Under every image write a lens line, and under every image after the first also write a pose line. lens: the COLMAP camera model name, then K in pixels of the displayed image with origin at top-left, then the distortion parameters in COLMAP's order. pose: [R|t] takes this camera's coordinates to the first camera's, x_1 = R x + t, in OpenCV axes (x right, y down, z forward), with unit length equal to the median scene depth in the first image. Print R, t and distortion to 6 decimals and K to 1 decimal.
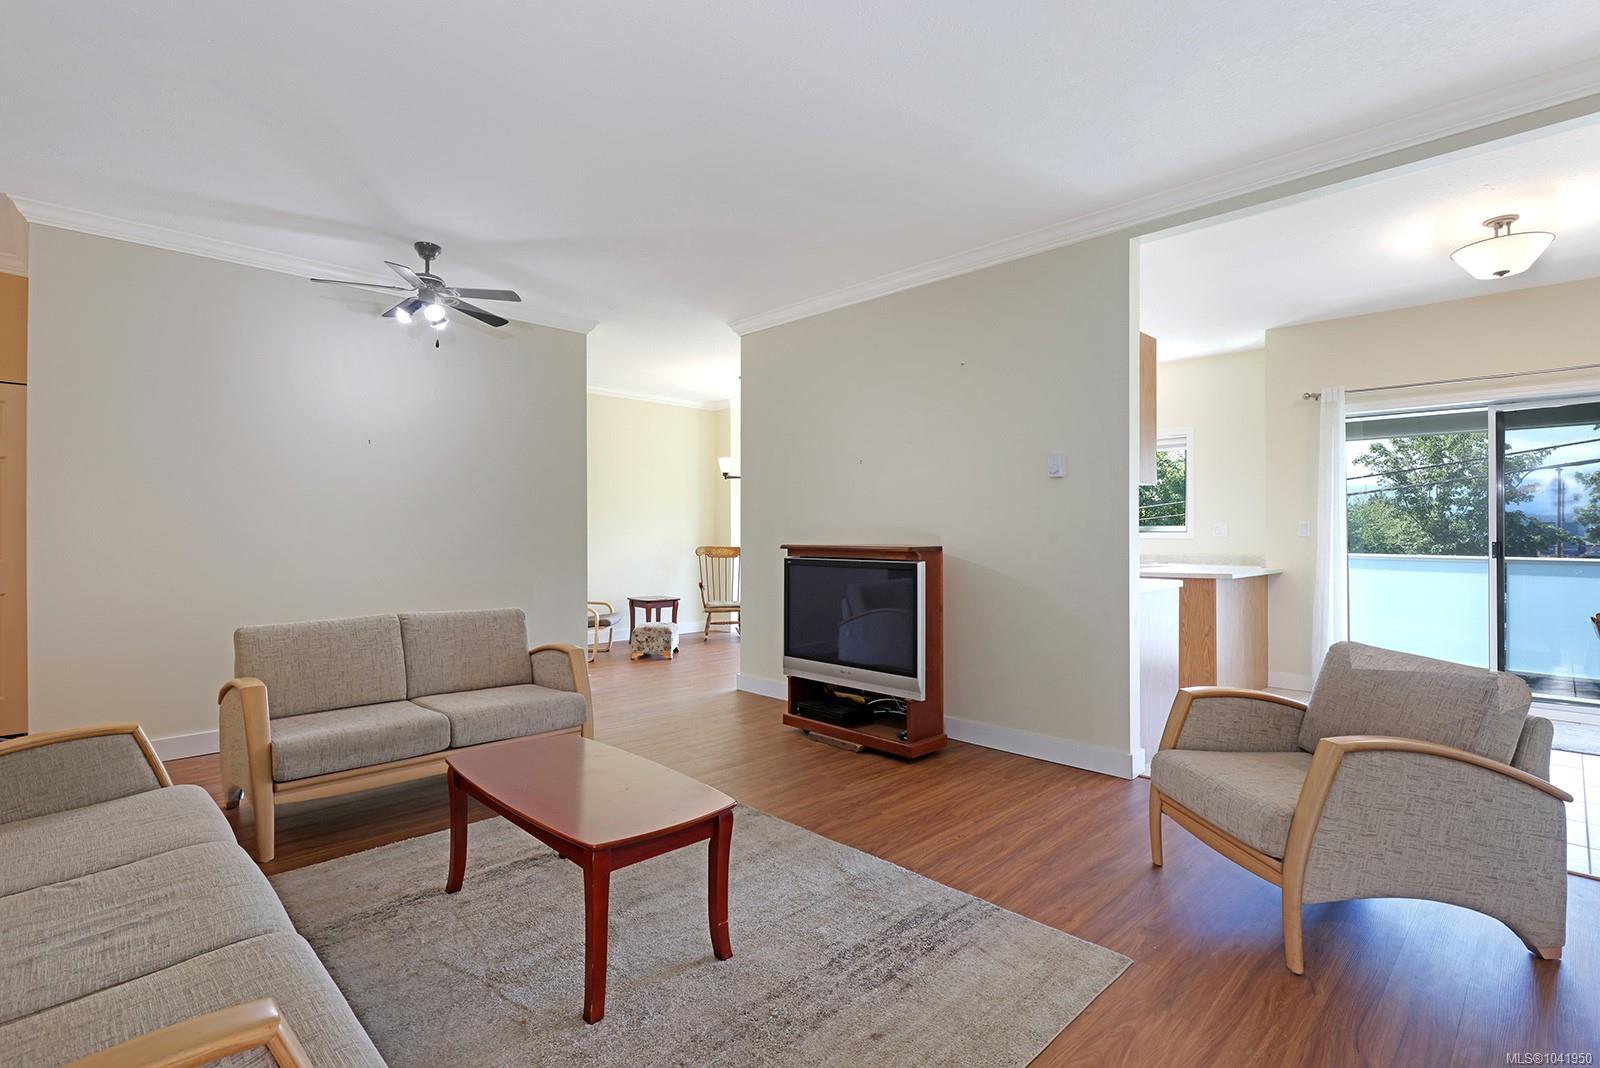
lens RADIAL K [[763.0, 0, 804.2], [0, 763.0, 541.0], [0, 0, 1]] dist [-0.000621, -0.000686]
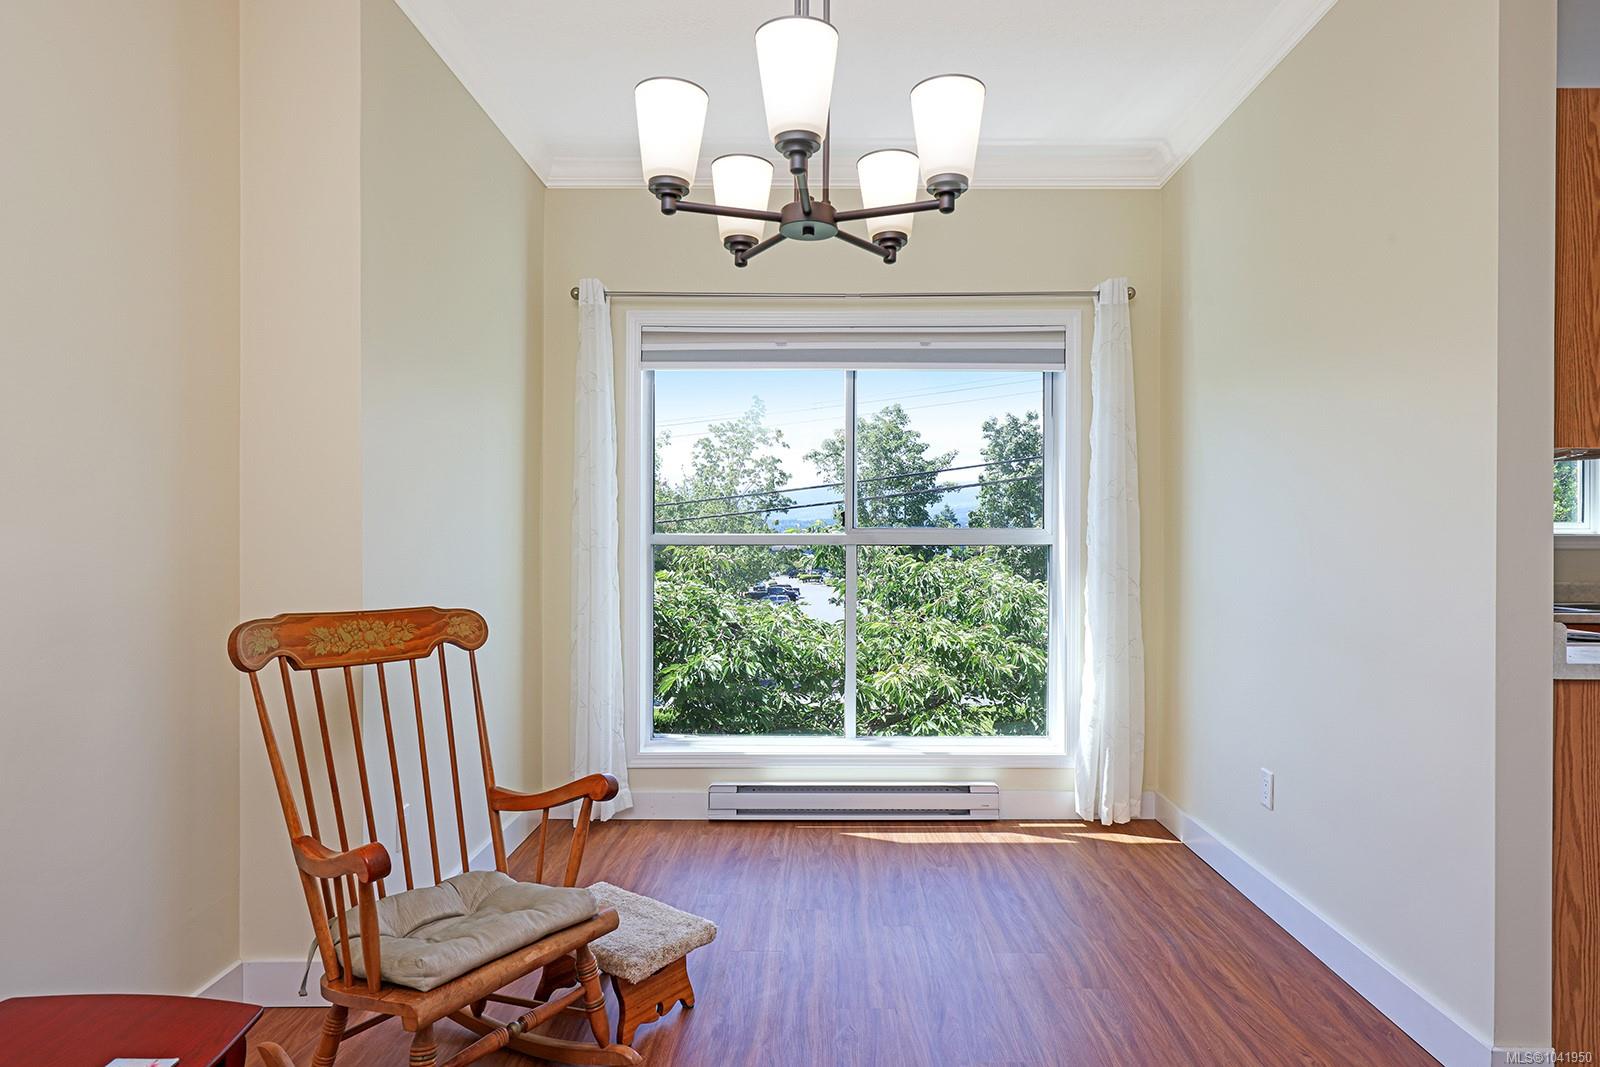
lens RADIAL K [[875.8, 0, 795.1], [0, 875.8, 540.1], [0, 0, 1]] dist [-0.000282, -0.000535]
pose [[0.709575, -0.007057, 0.704594, -0.382825], [0.007963, 0.999966, 0.001995, -0.022235], [-0.704585, 0.004195, 0.709608, 1.515437]]
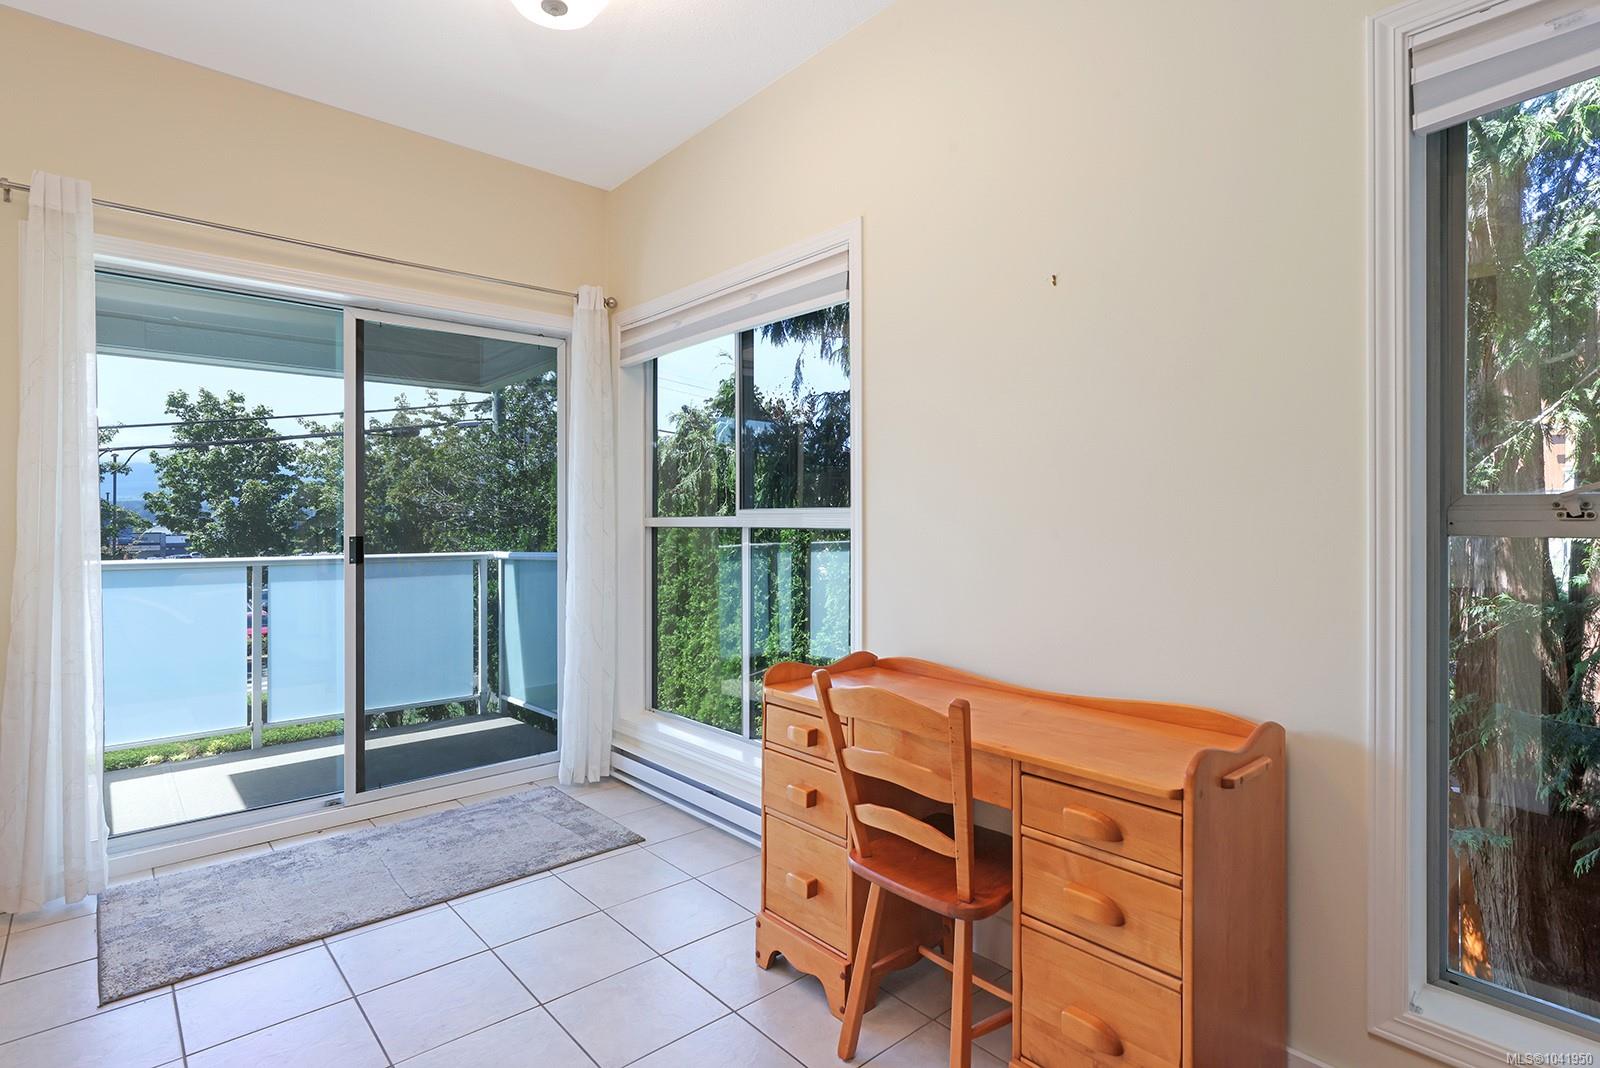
lens RADIAL K [[808.8, 0, 796.2], [0, 808.8, 522.4], [0, 0, 1]] dist [0.002219, 0.000468]
pose [[0.058492, -0.003066, 0.998283, 0.287084], [0.014874, 0.999887, 0.002199, -0.004628], [-0.998177, 0.014720, 0.058531, 0.618260]]
